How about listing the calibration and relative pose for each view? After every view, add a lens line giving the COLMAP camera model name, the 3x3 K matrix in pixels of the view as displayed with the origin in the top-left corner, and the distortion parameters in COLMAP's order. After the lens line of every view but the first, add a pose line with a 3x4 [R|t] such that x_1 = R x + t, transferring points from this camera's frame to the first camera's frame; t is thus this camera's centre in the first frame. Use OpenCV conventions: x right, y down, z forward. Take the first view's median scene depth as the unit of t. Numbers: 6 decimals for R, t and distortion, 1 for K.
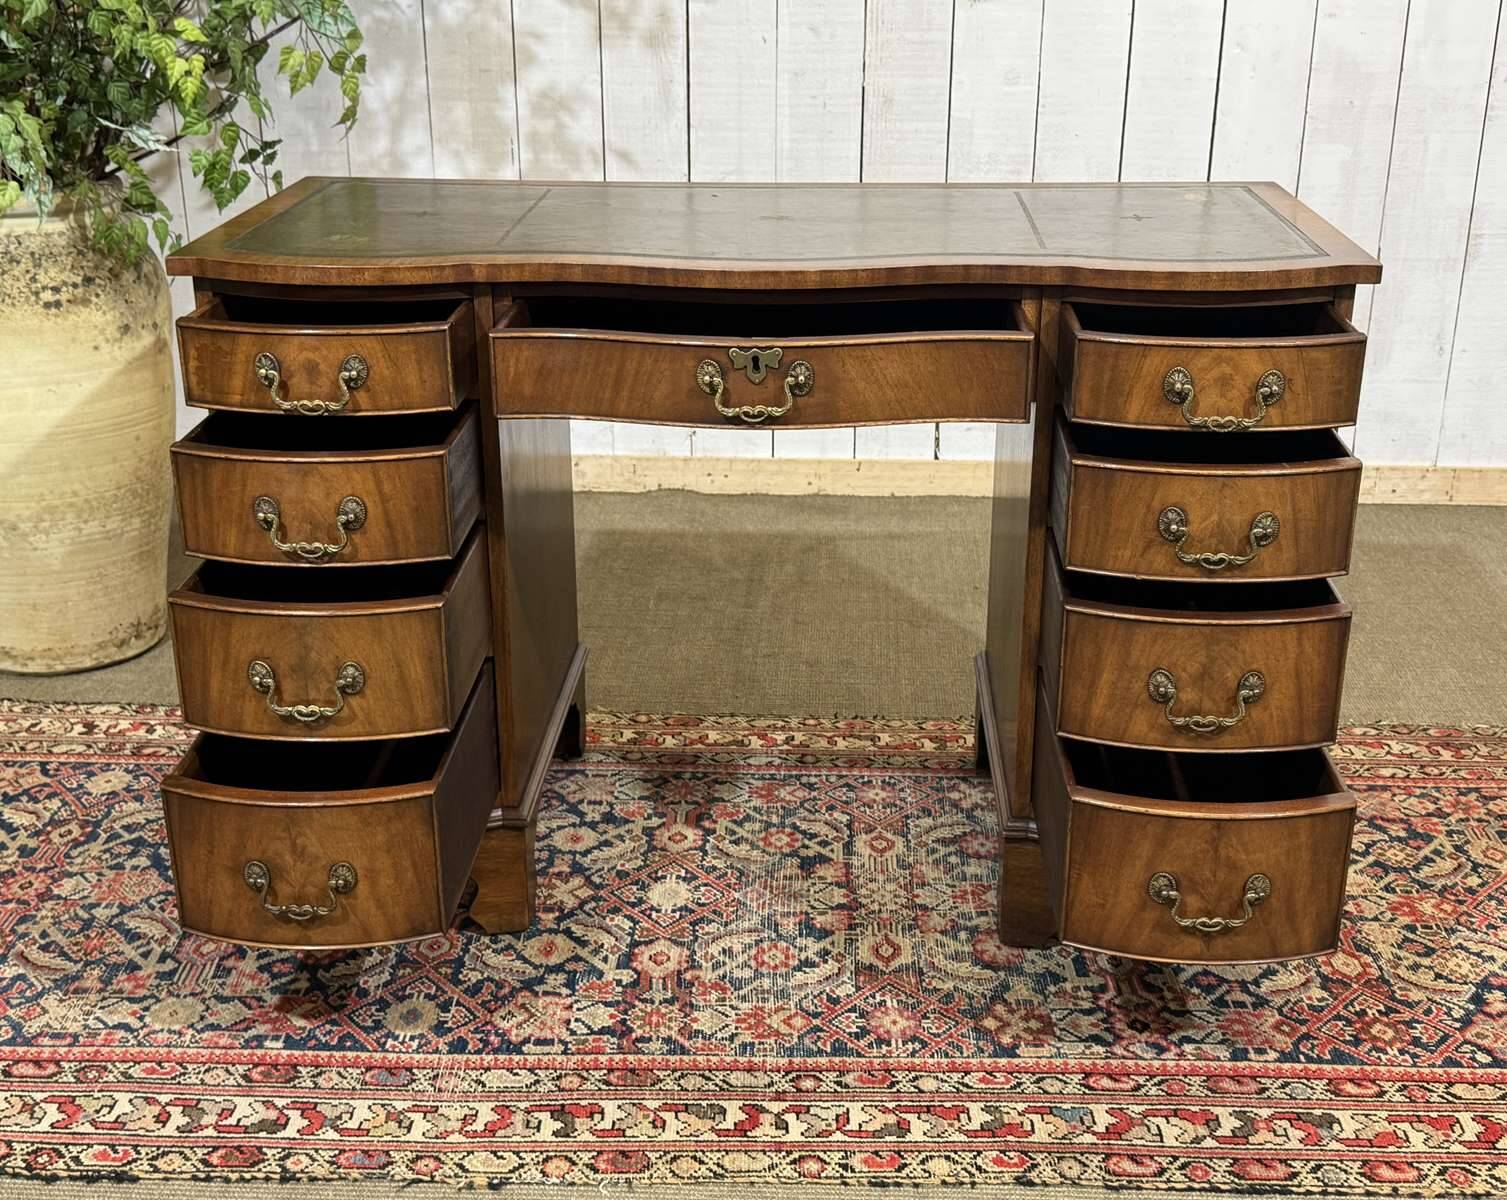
lens RADIAL K [[1860.2, 0, 737.4], [0, 1860.2, 620.4], [0, 0, 1]] dist [0.182395, -0.388439]
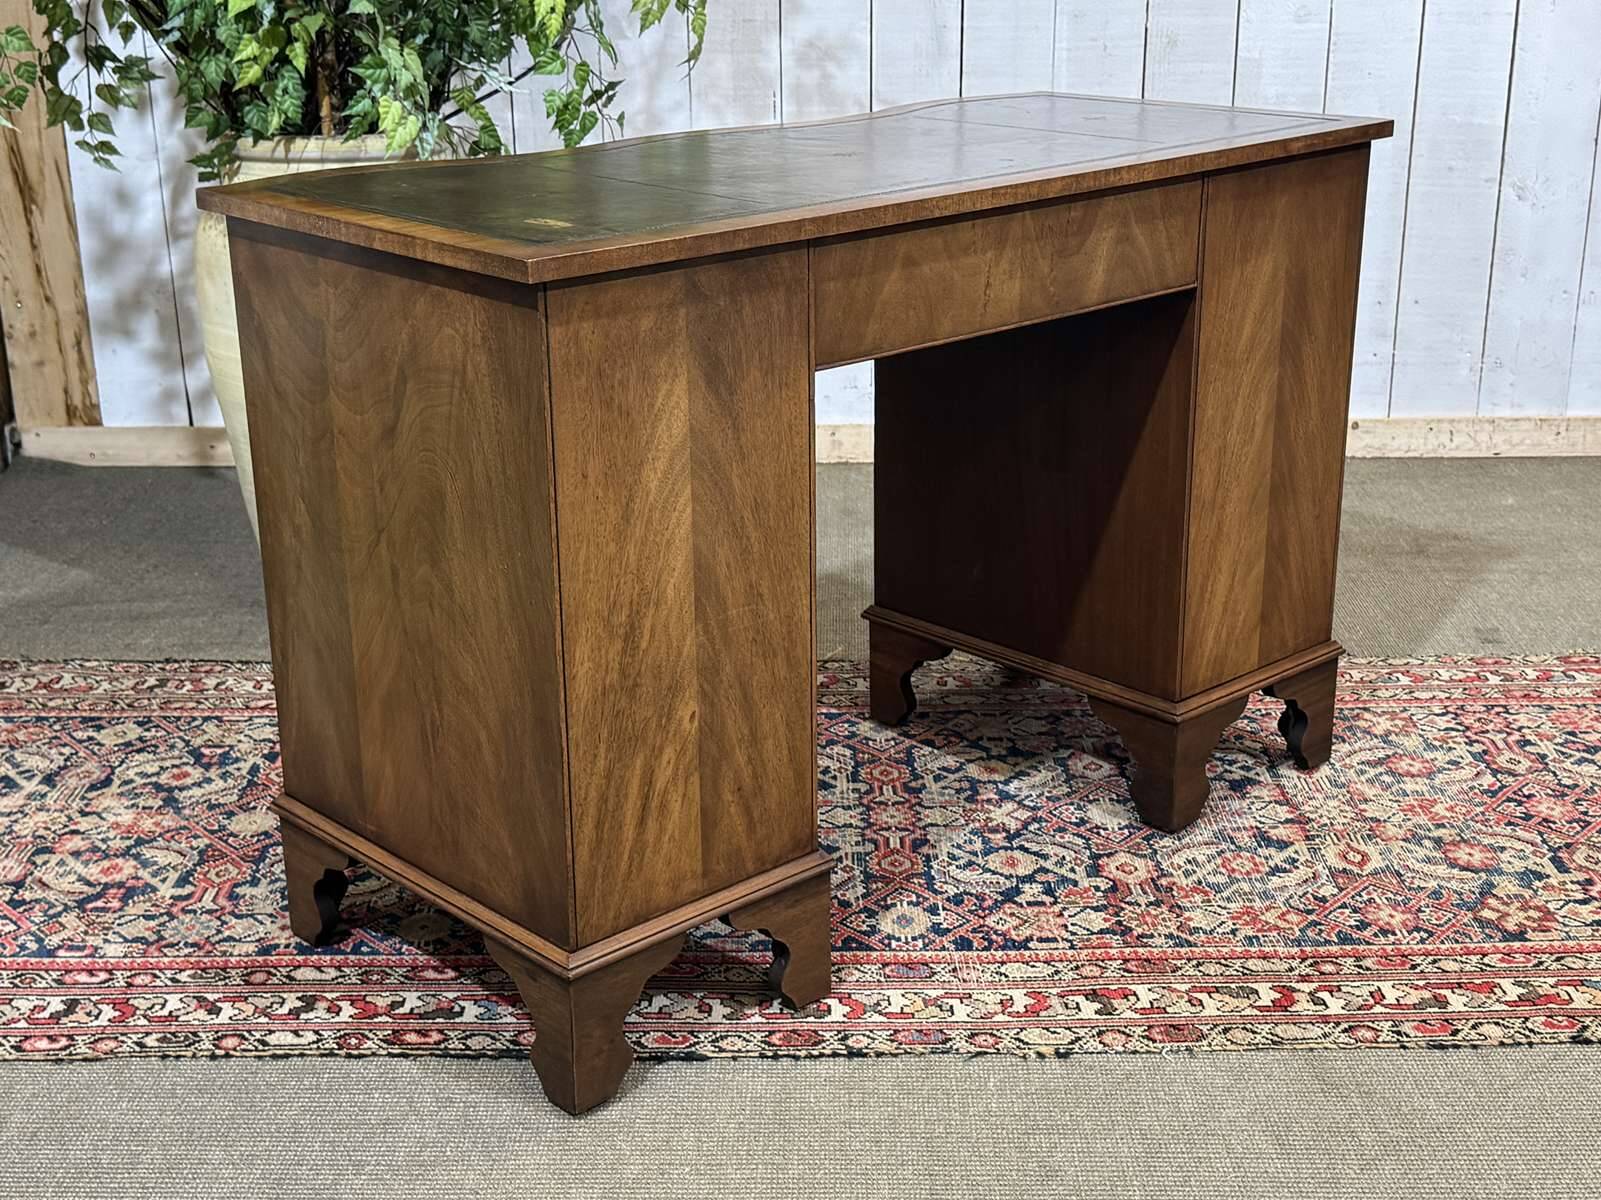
lens RADIAL K [[2146.5, 0, 801.2], [0, 2146.5, 604.3], [0, 0, 1]] dist [0.207128, -0.412196]
pose [[0.999069, -0.023761, 0.036021, -0.252813], [0.025329, 0.998722, -0.043732, 0.086892], [-0.034936, 0.044604, 0.998394, -0.143661]]
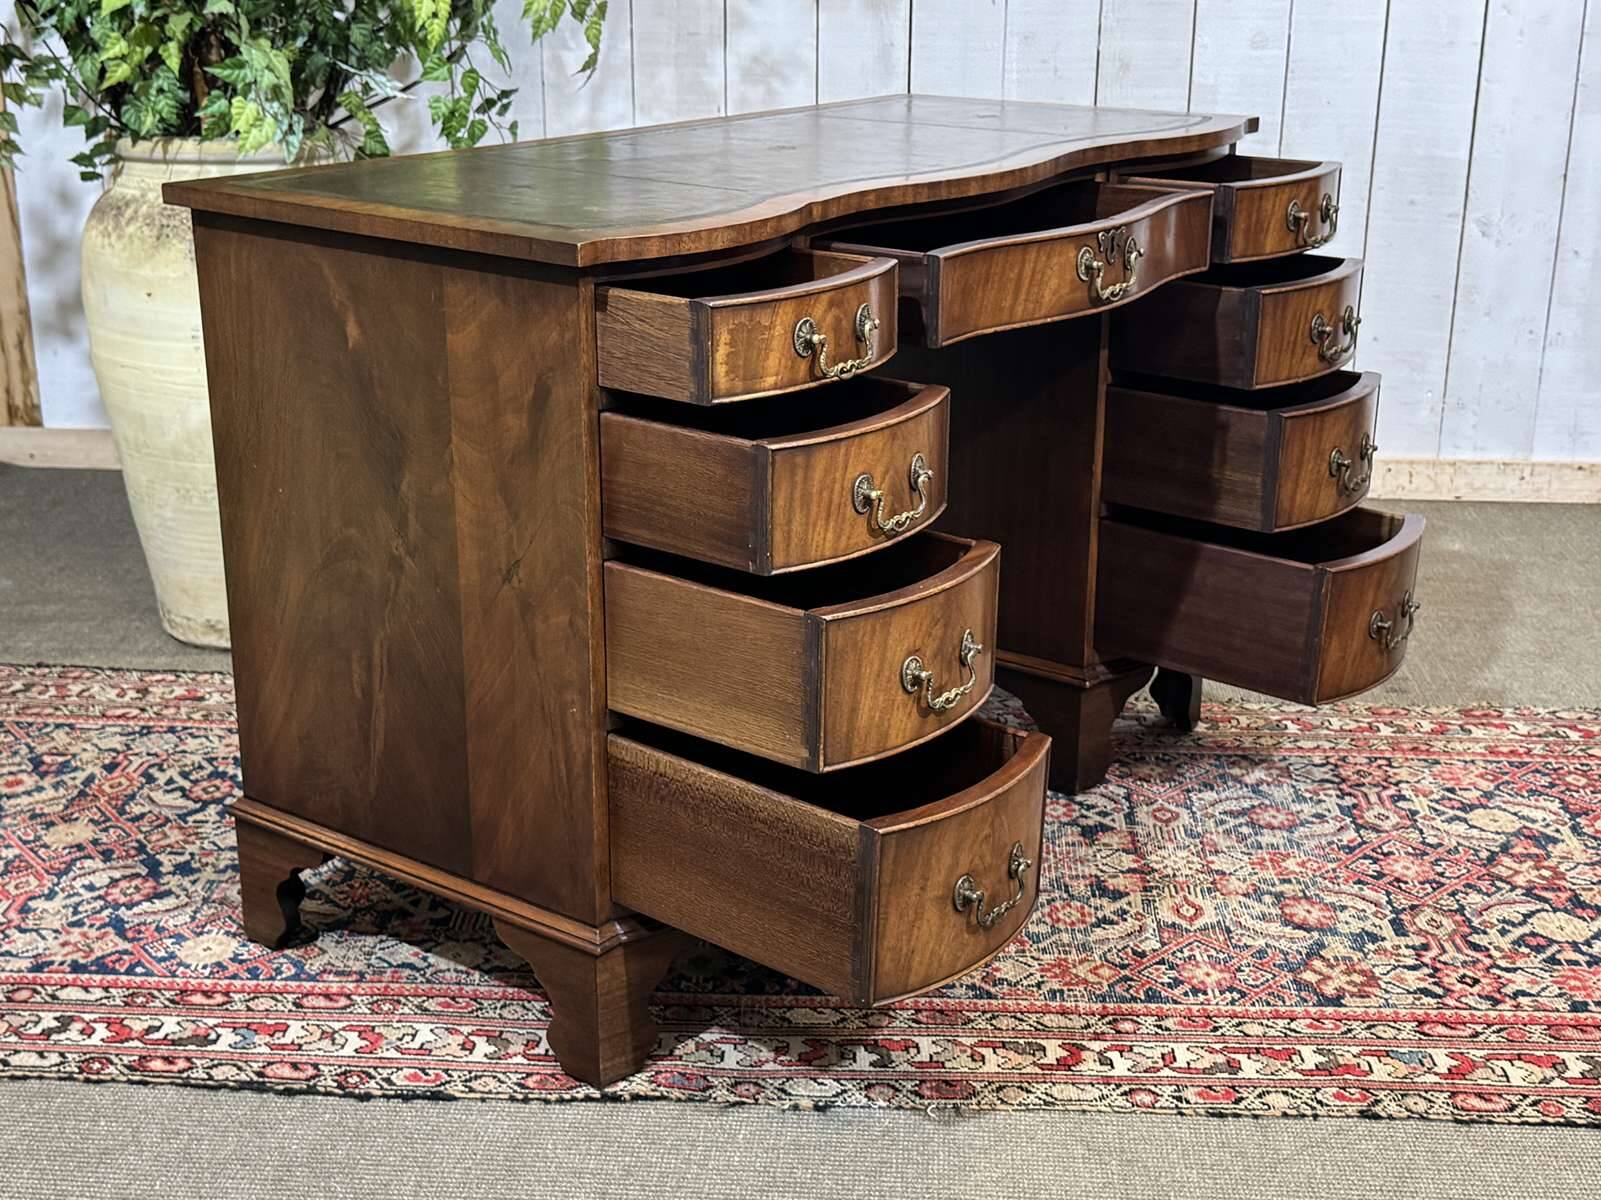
lens RADIAL K [[2145.4, 0, 801.2], [0, 2145.4, 610.9], [0, 0, 1]] dist [0.229720, -0.530779]
pose [[0.999884, 0.008893, -0.012365, -0.105255], [-0.009519, 0.998625, -0.051559, 0.083905], [0.011890, 0.051670, 0.998593, -0.109236]]
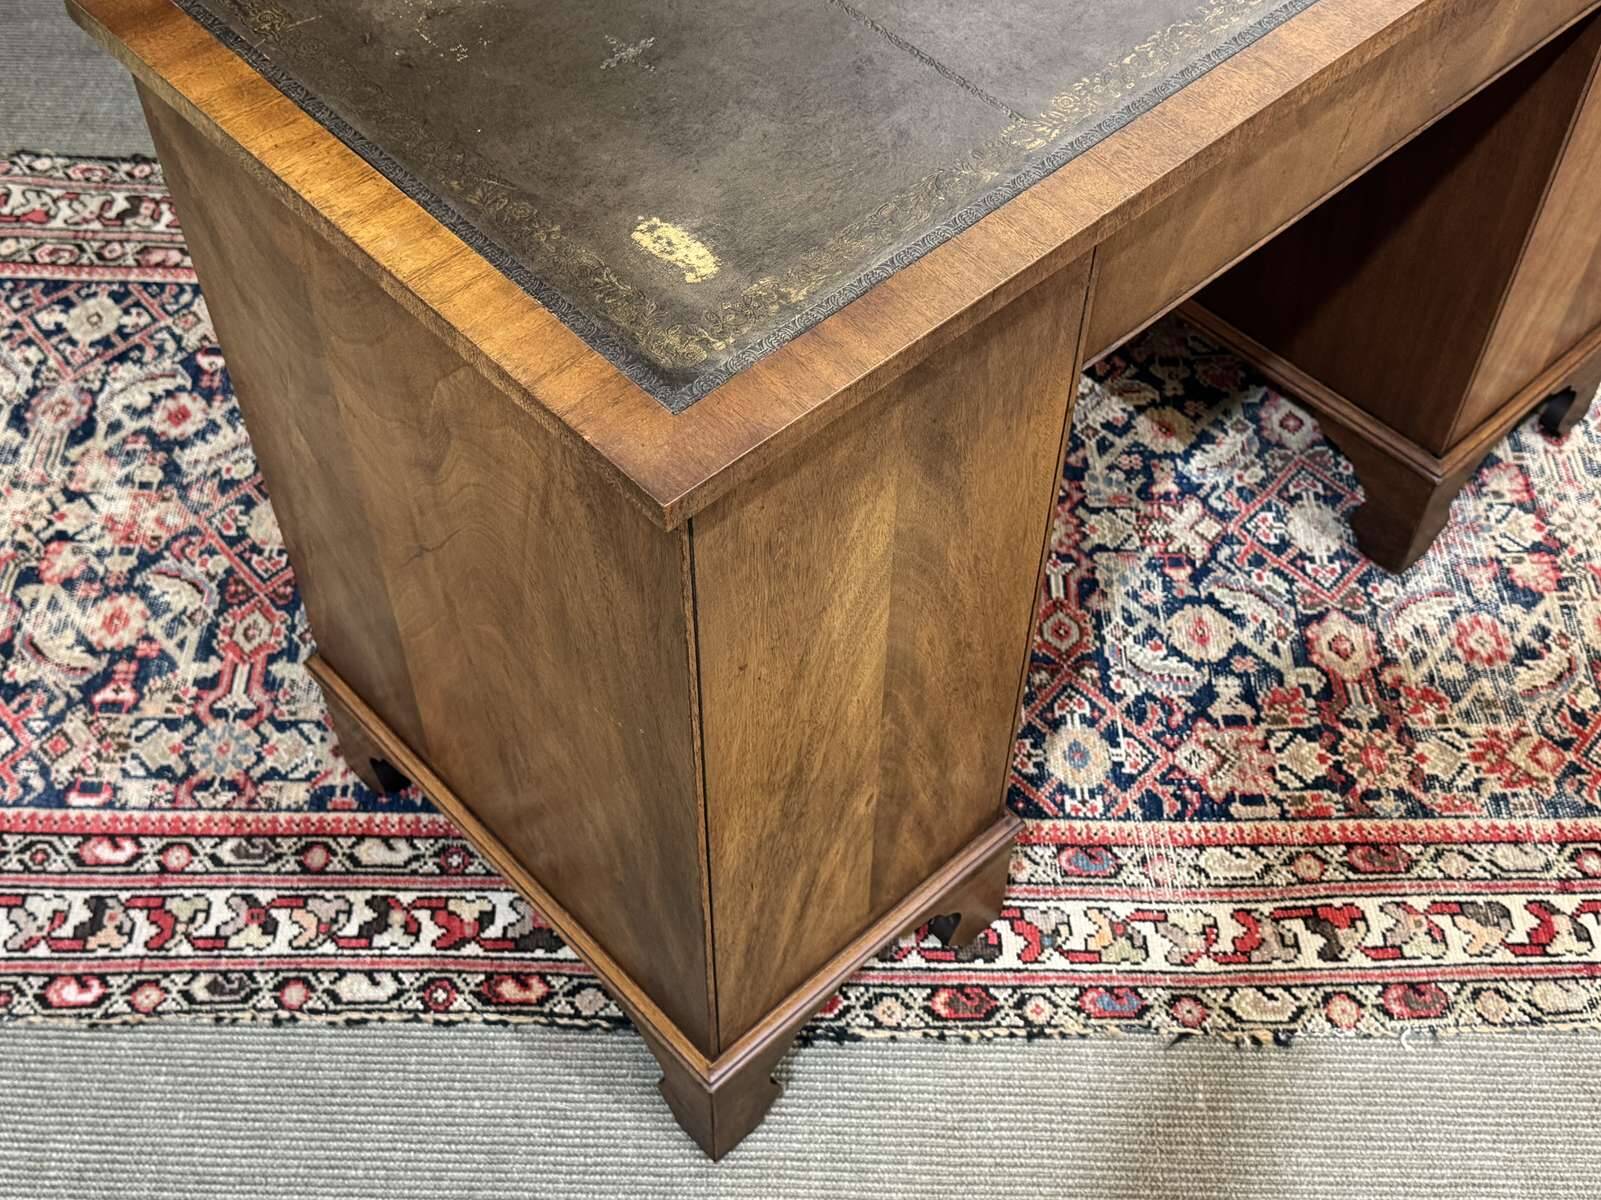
lens RADIAL K [[1884.2, 0, 800.5], [0, 1884.2, 600.0], [0, 0, 1]] dist [0.216993, -0.544536]
pose [[0.999101, -0.027104, 0.032592, -0.306955], [0.007045, 0.864343, 0.502854, -0.261449], [-0.041800, -0.502172, 0.863757, 0.297369]]
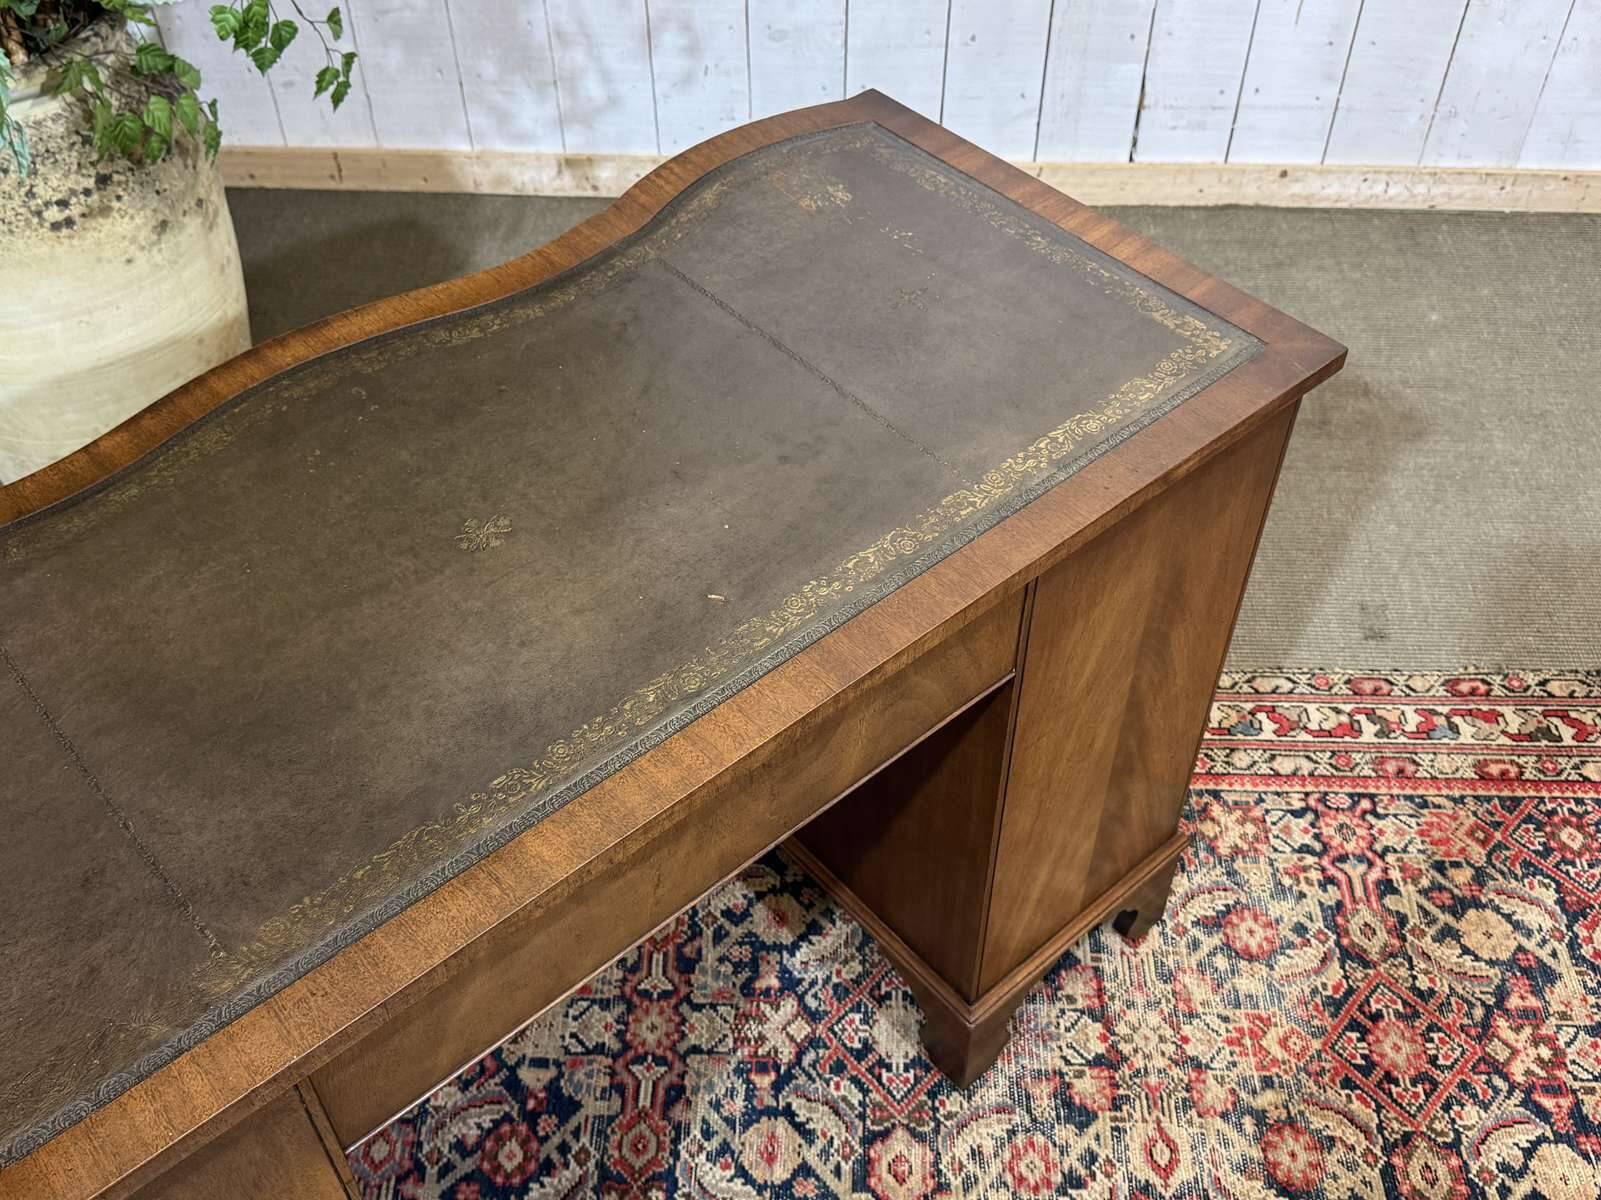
lens RADIAL K [[1571.1, 0, 794.4], [0, 1571.1, 594.4], [0, 0, 1]] dist [0.153745, -0.304120]
pose [[0.999949, -0.009890, 0.002254, -0.089871], [0.008034, 0.907842, 0.419235, -0.371548], [-0.006193, -0.419195, 0.907875, 0.444192]]
